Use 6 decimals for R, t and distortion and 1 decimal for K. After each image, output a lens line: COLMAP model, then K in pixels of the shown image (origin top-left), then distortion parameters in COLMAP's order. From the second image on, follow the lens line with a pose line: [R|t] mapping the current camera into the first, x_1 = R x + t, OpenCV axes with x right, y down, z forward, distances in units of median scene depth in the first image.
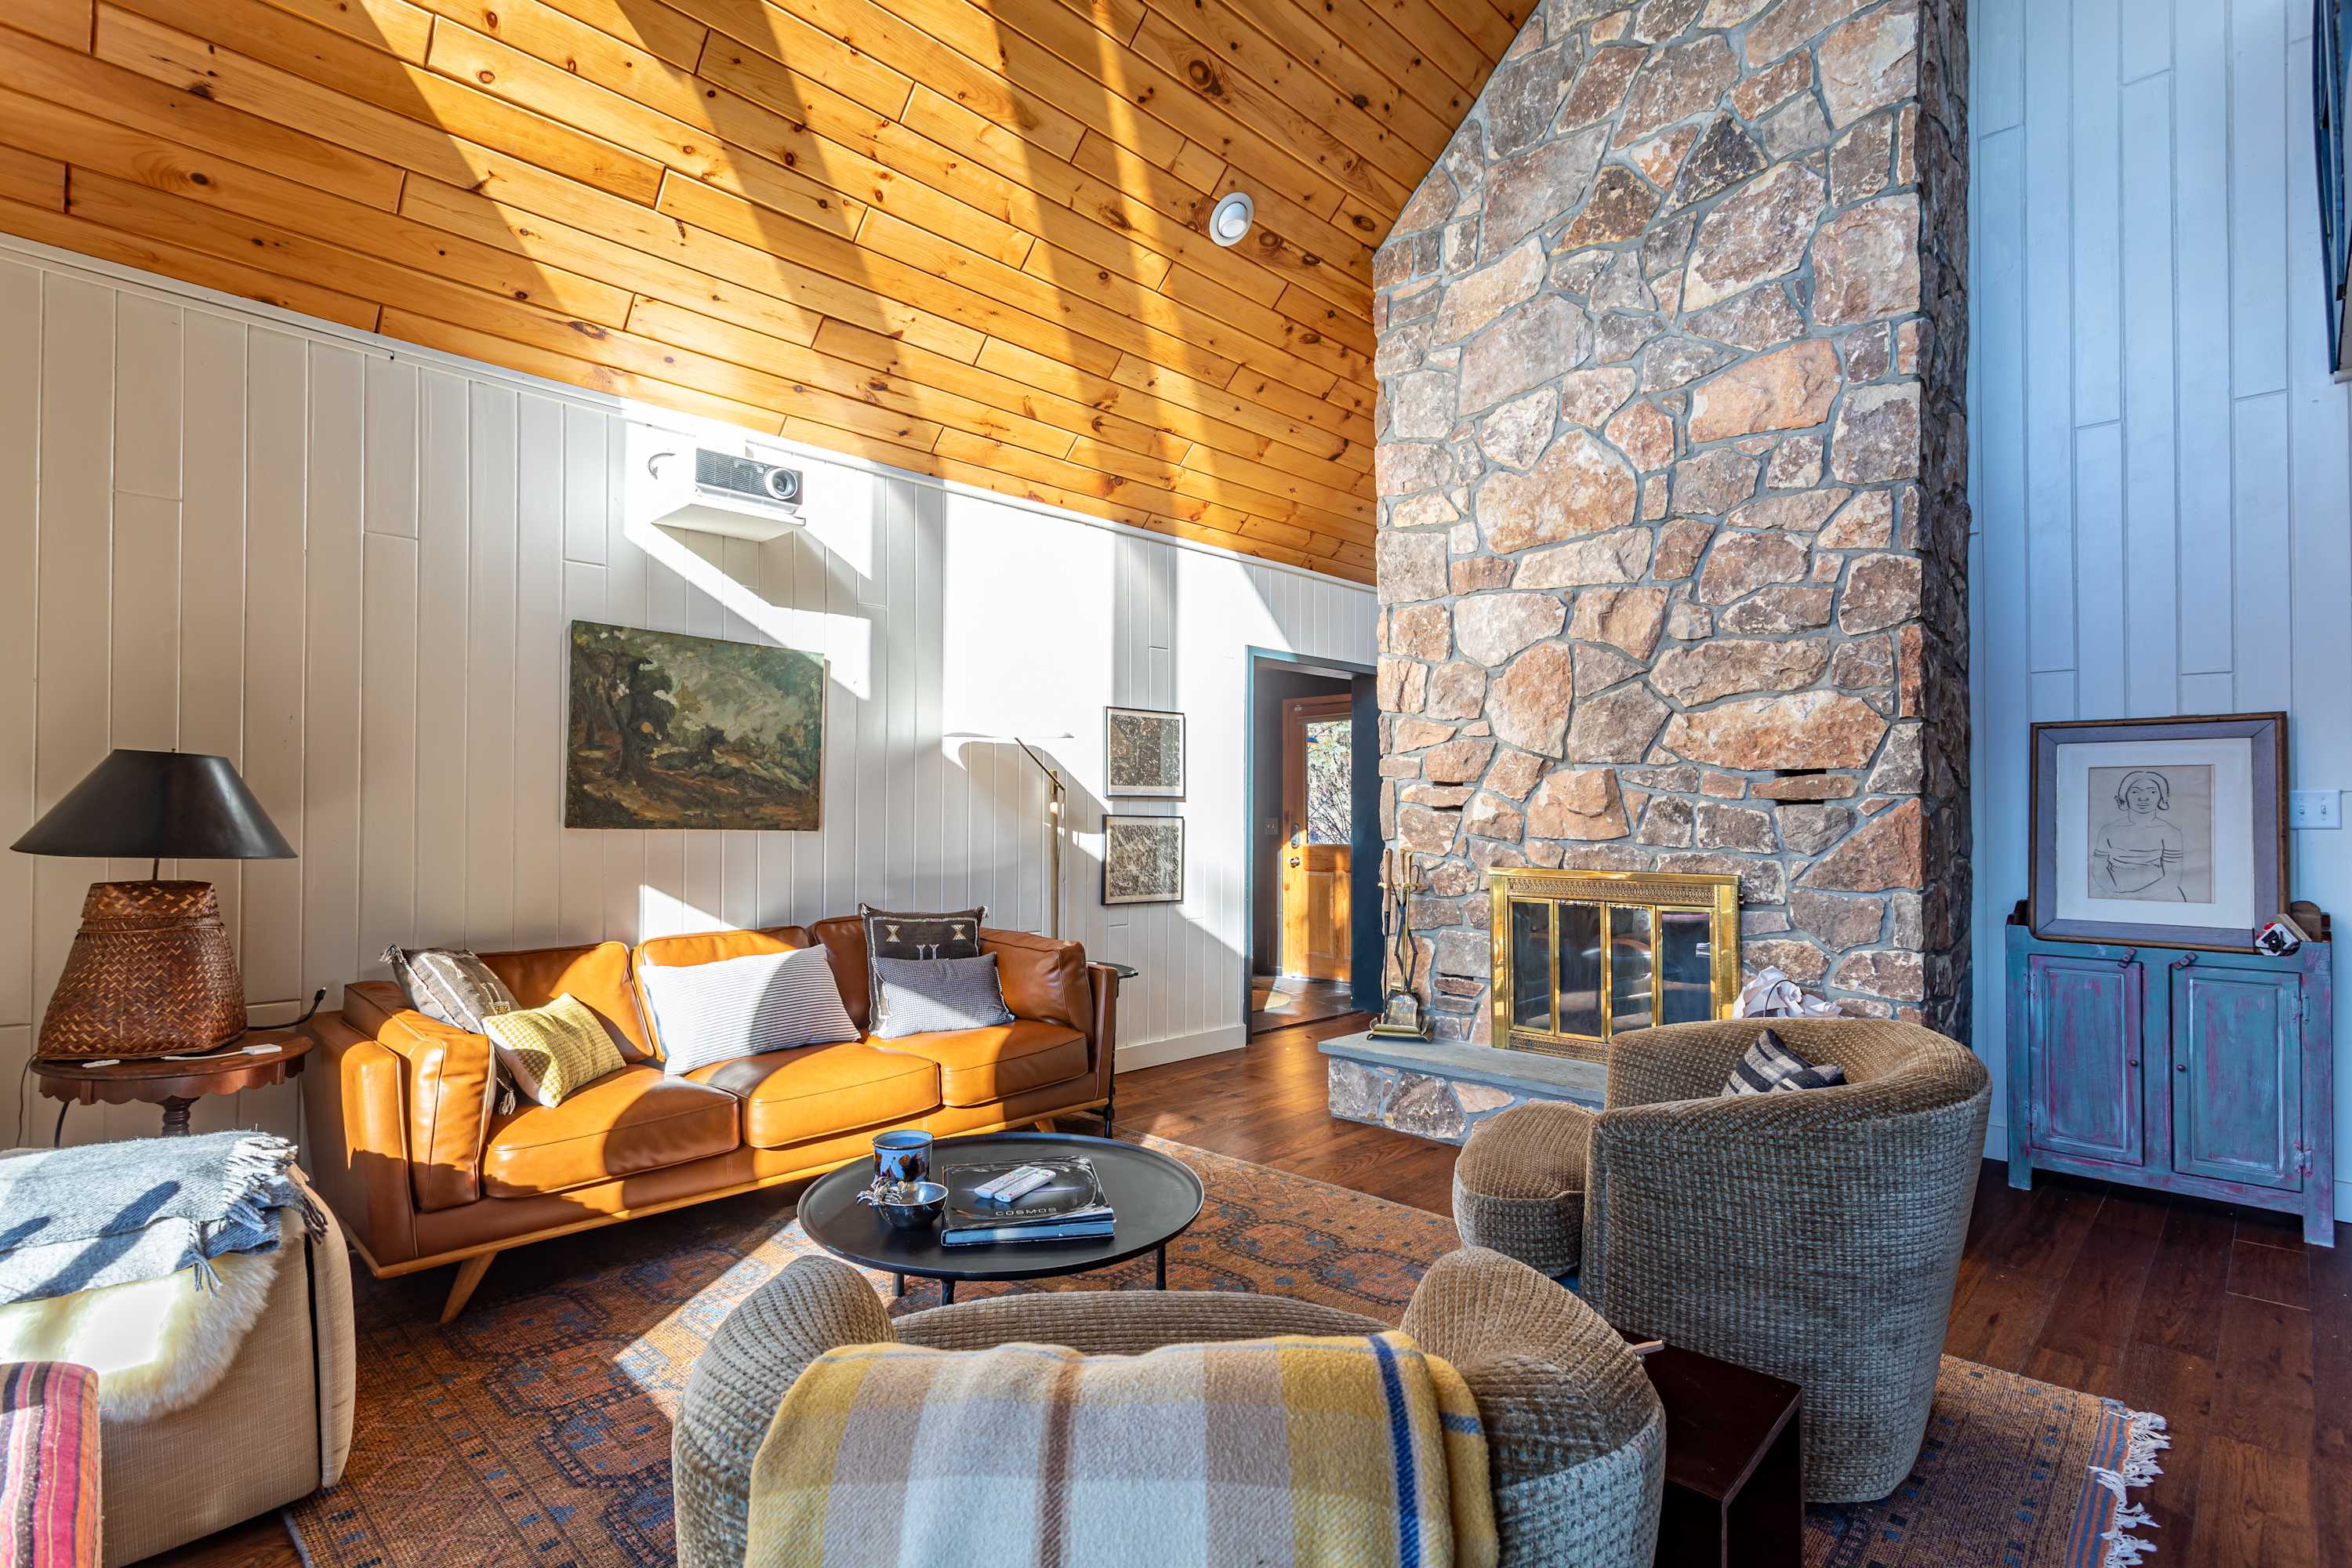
lens RADIAL K [[1094.5, 0, 1186.7], [0, 1094.5, 781.3], [0, 0, 1]] dist [-0.001597, 0.000761]
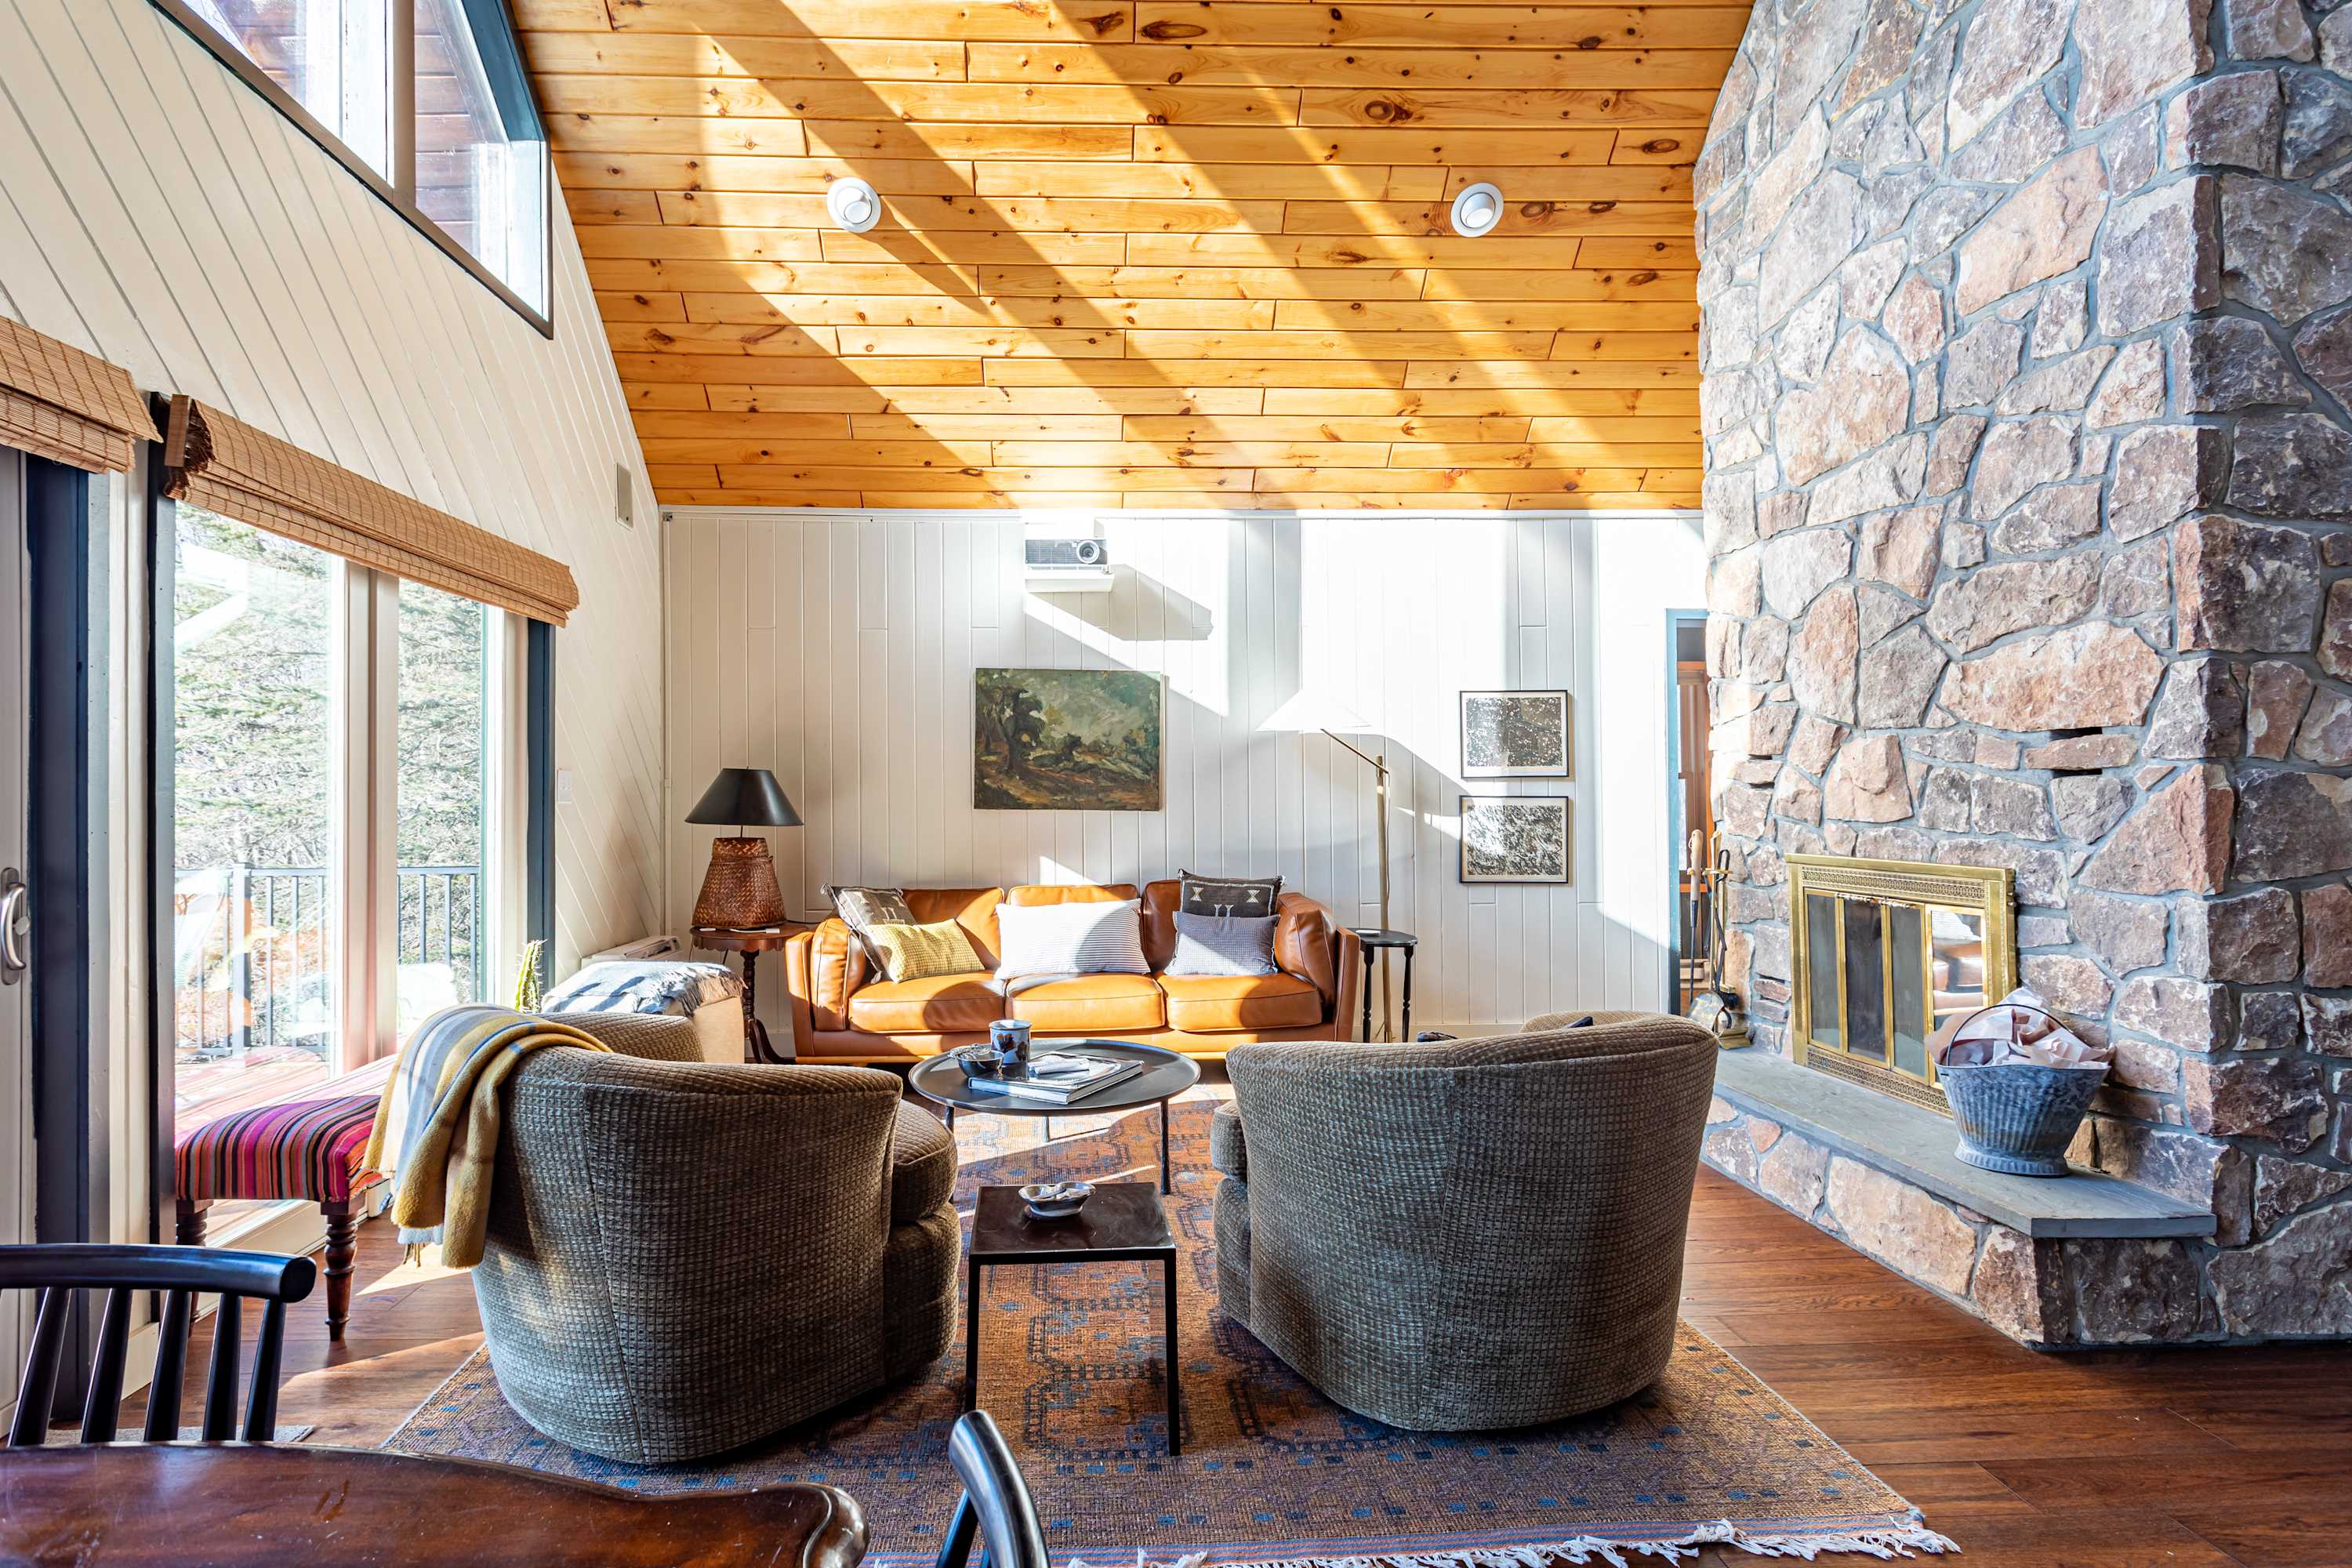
lens RADIAL K [[1144.3, 0, 1144.8], [0, 1144.3, 757.5], [0, 0, 1]] dist [-0.005553, 0.003171]
pose [[0.747912, -0.031086, -0.663069, 0.570619], [0.029167, 0.999477, -0.013958, 0.001077], [0.663156, -0.008901, 0.748428, -0.004685]]
